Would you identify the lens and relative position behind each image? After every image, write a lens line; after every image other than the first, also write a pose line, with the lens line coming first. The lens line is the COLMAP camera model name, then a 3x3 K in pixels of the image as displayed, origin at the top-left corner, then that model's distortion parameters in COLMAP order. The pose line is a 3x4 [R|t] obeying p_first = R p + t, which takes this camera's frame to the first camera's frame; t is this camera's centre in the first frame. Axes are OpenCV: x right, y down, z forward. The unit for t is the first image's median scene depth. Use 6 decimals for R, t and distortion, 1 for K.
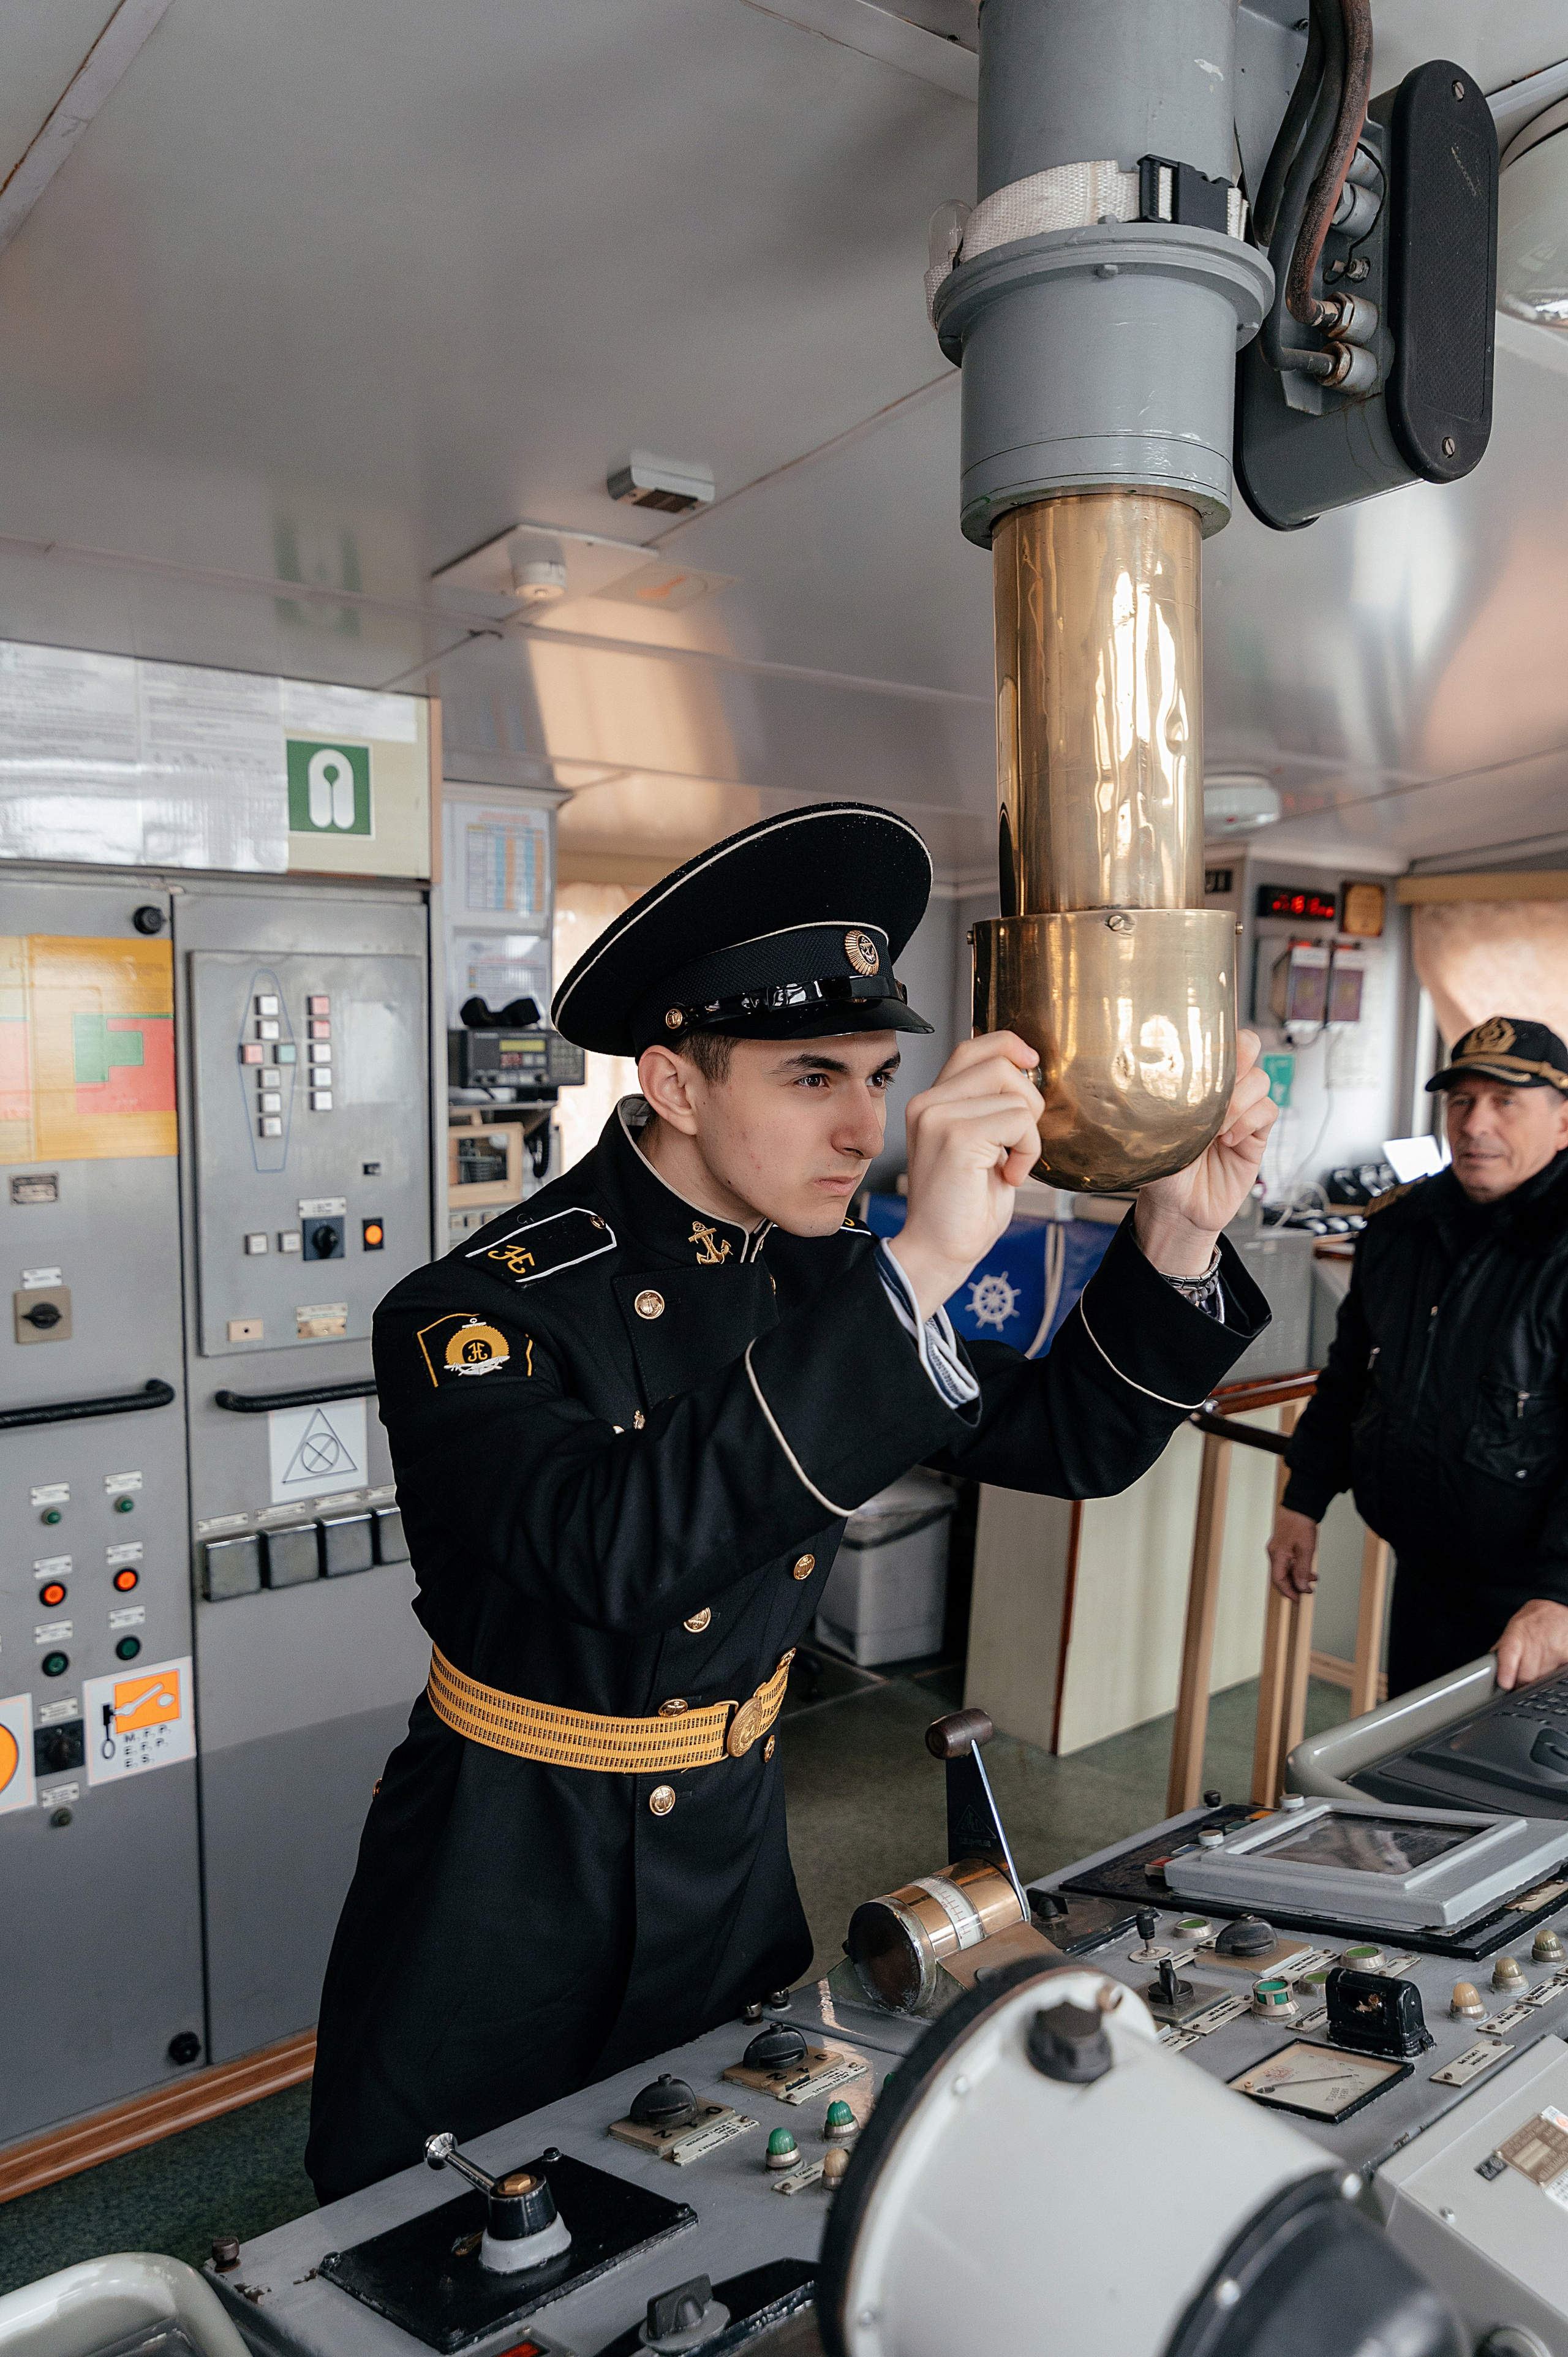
lens RADIAL K [[1789.0, 0, 769.8], [0, 1789.0, 1184.6], [0, 0, 1]] dist [0.003192, 0.009764]
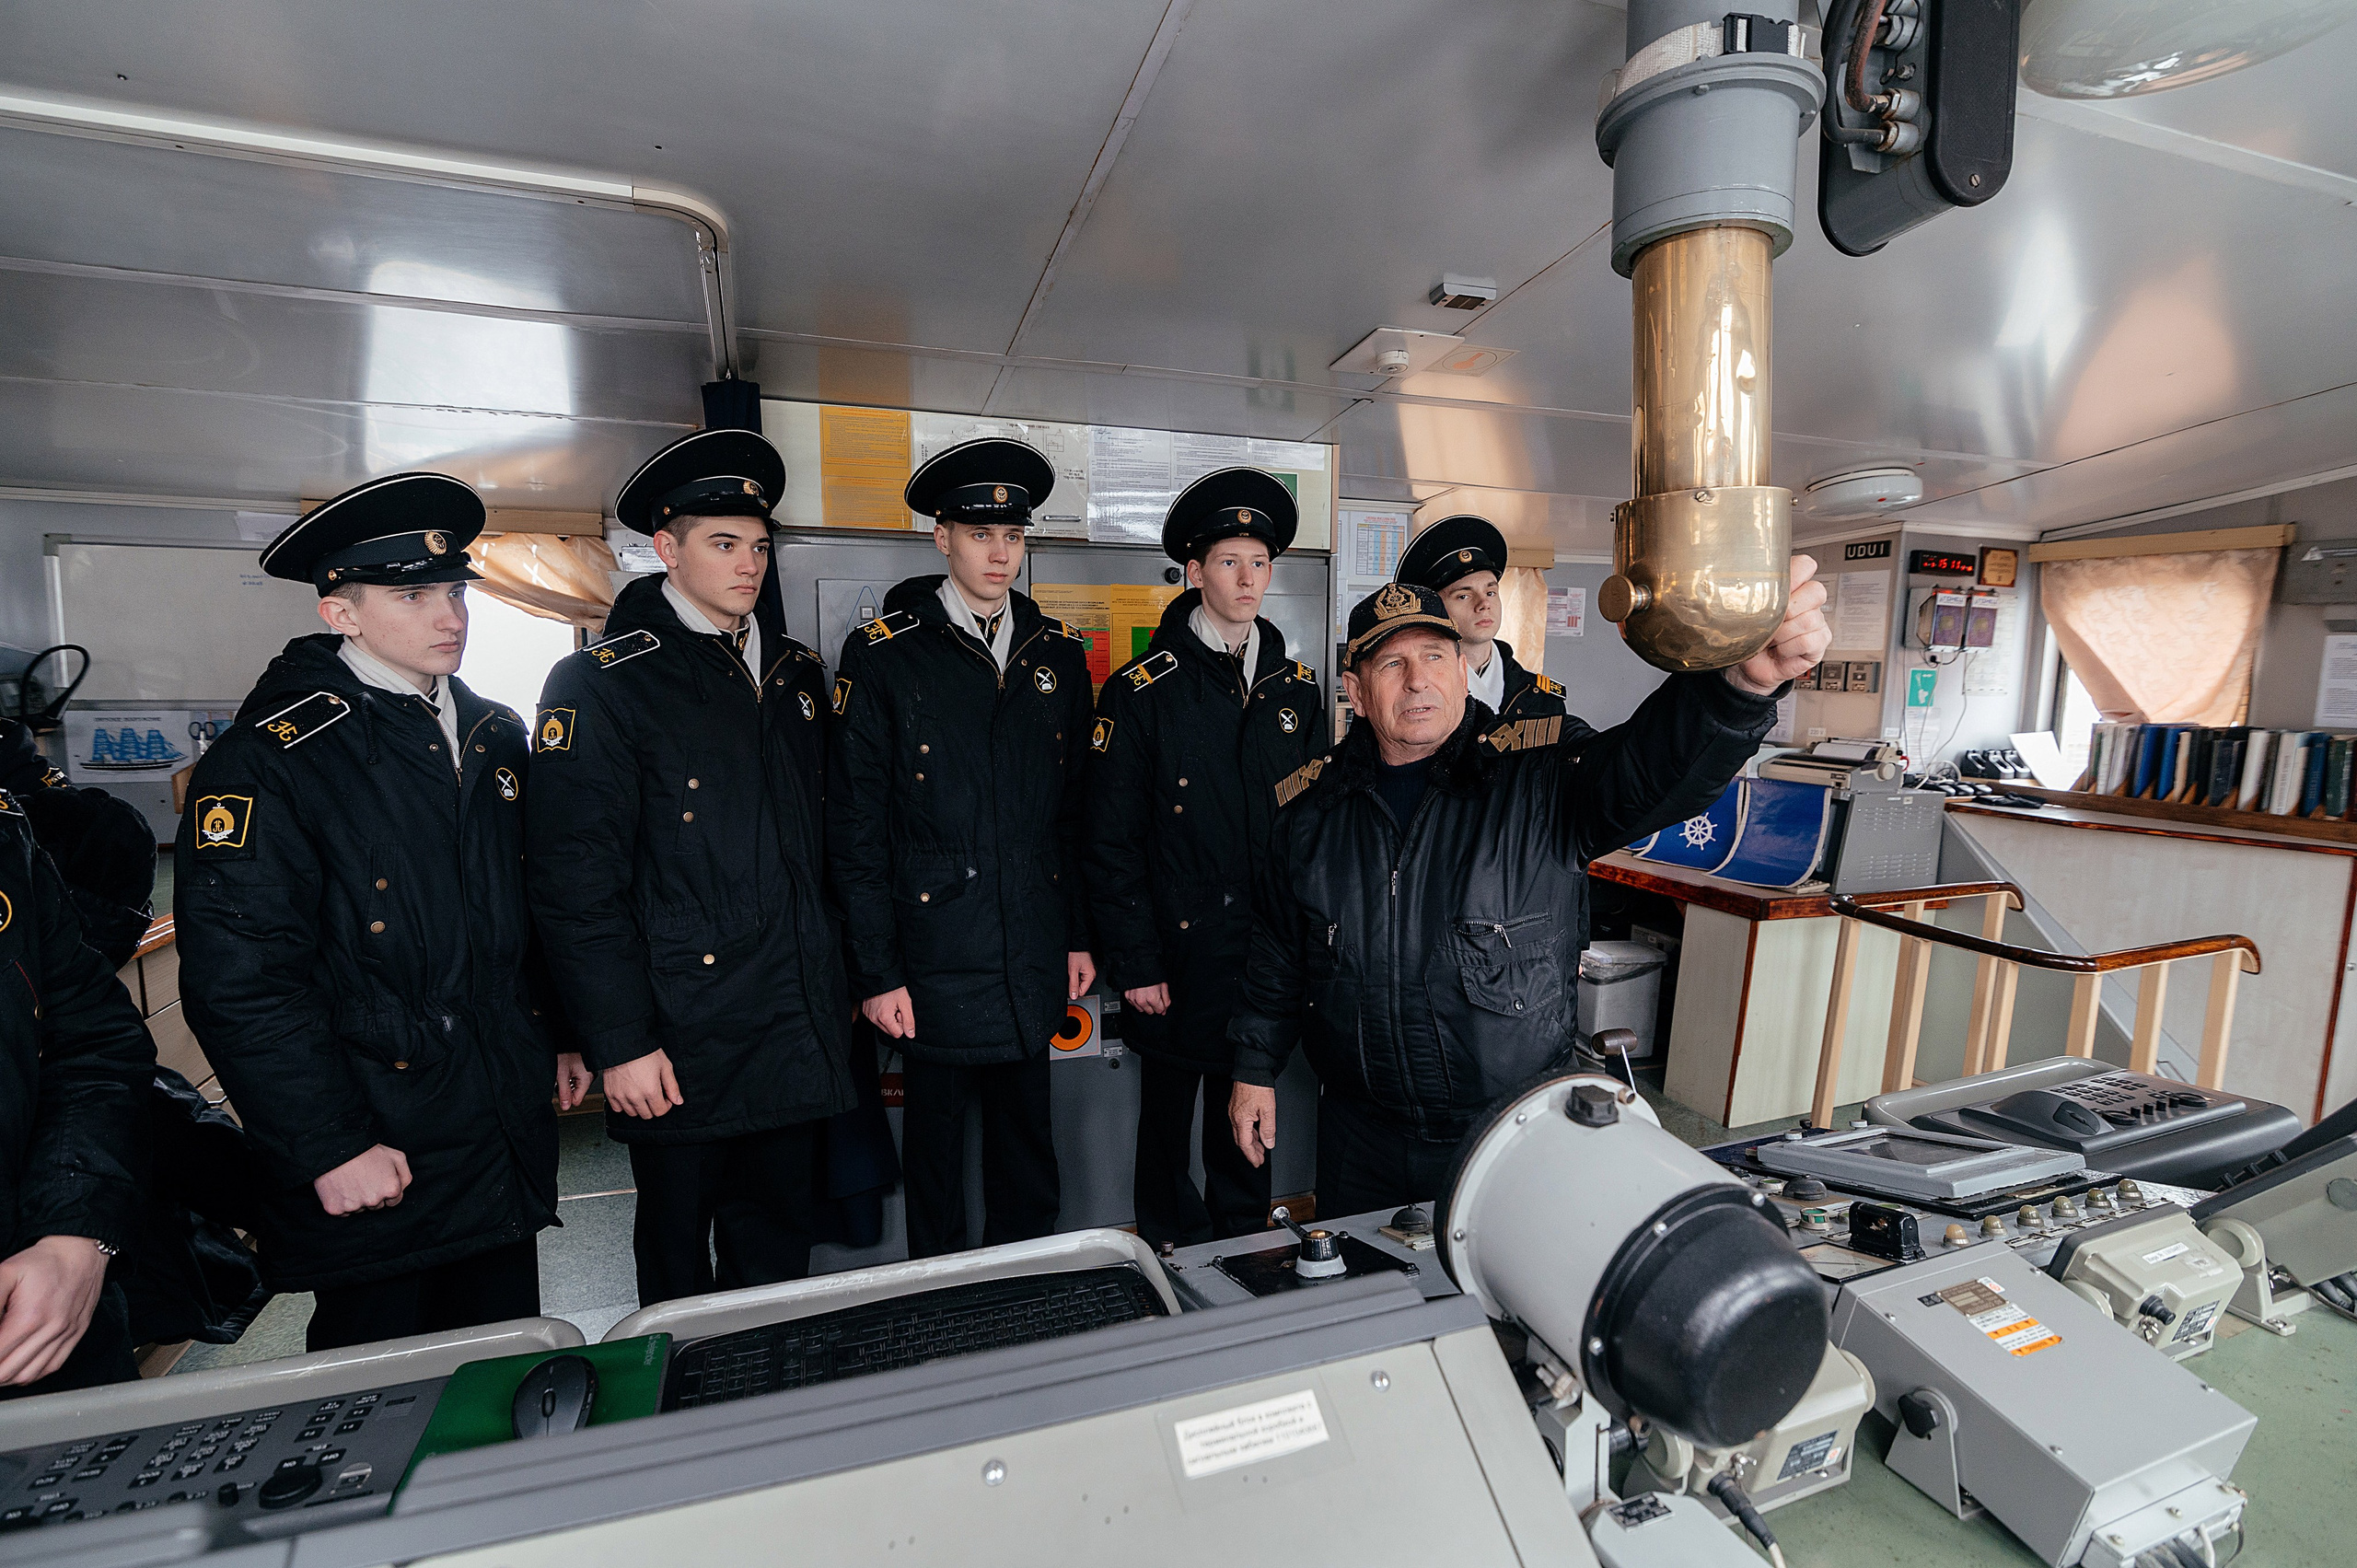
lens RADIAL K [[1071.2, 0, 1160.9], [0, 1071.2, 766.4], [0, 0, 1]] dist [-0.016204, -0.000457]
pose [[0.936996, 0.035965, -0.347483, 0.054890], [-0.033029, 0.999351, 0.014372, 0.067176], [0.347774, -0.001990, 0.937576, -0.044351]]
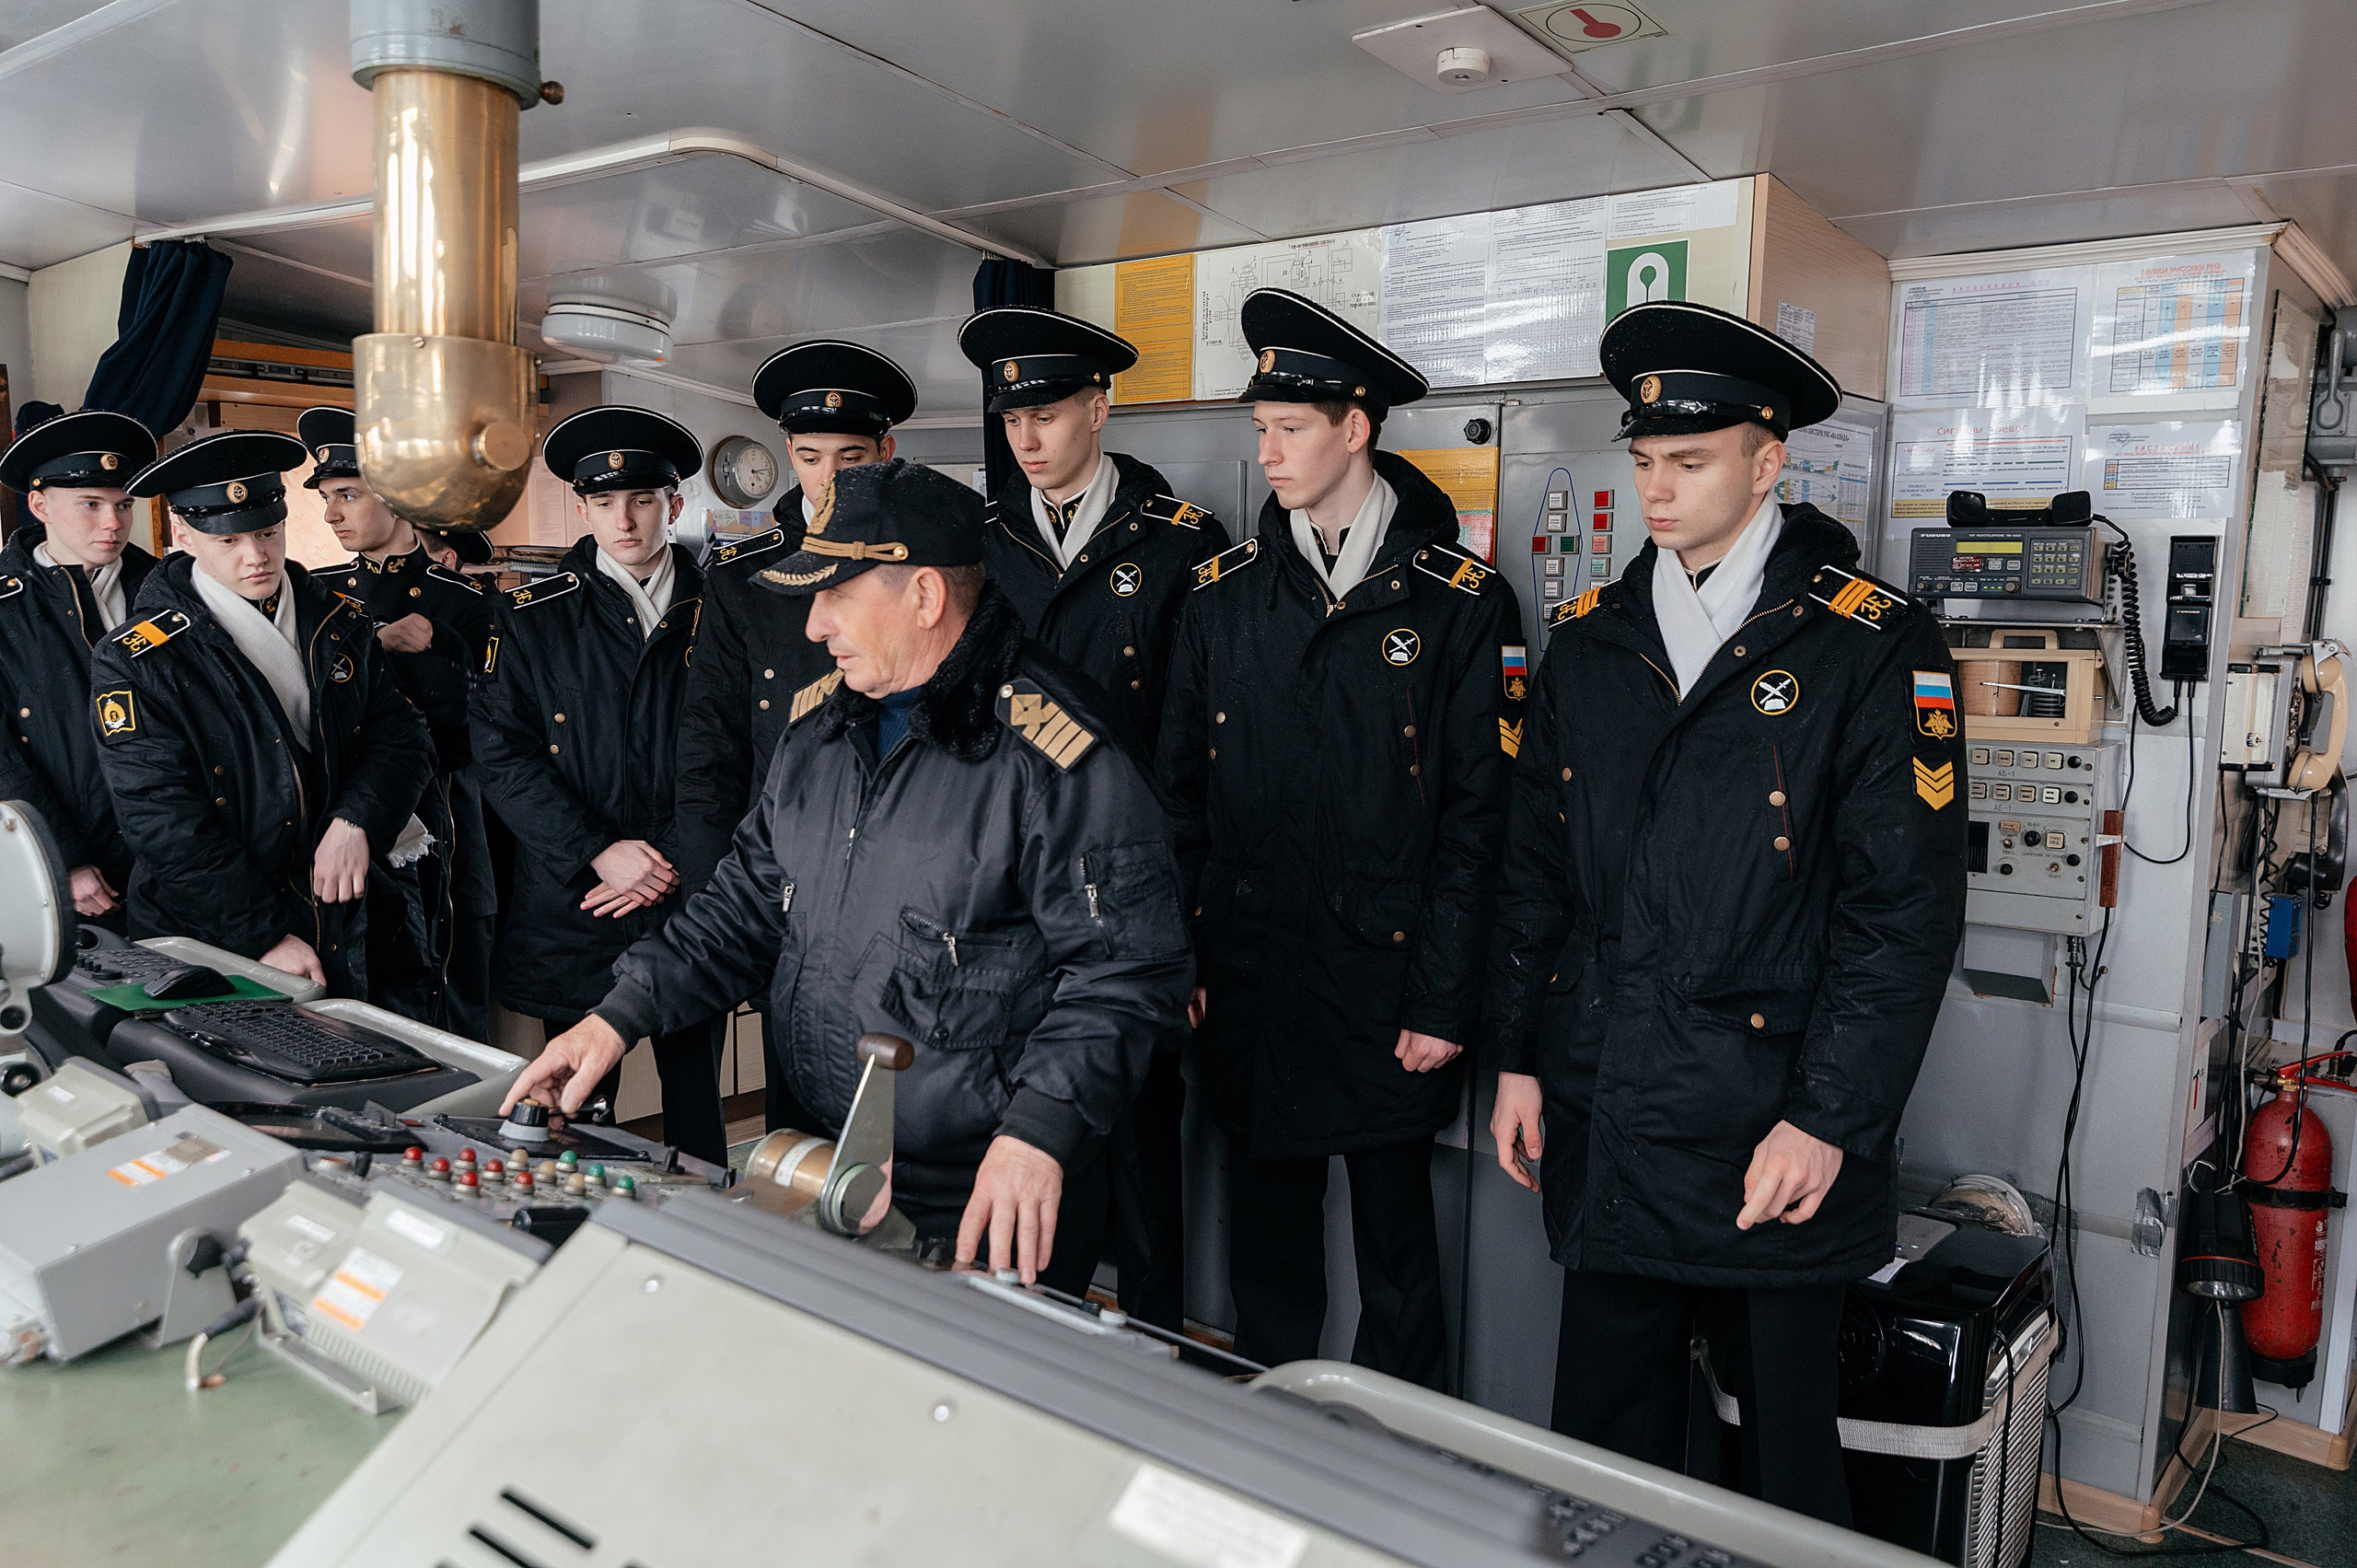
lens RADIAL K [[1789.0, 0, 1169.4], [0, 1789.0, 779.2], [0, 0, 1]] dist [0.003192, 0.009764]
pose [[0.169611, 0.132621, -0.976547, 1.985355], [-0.096498, 0.988377, 0.117467, -0.098408], [0.980775, 0.074311, 0.180437, 1.485186]]
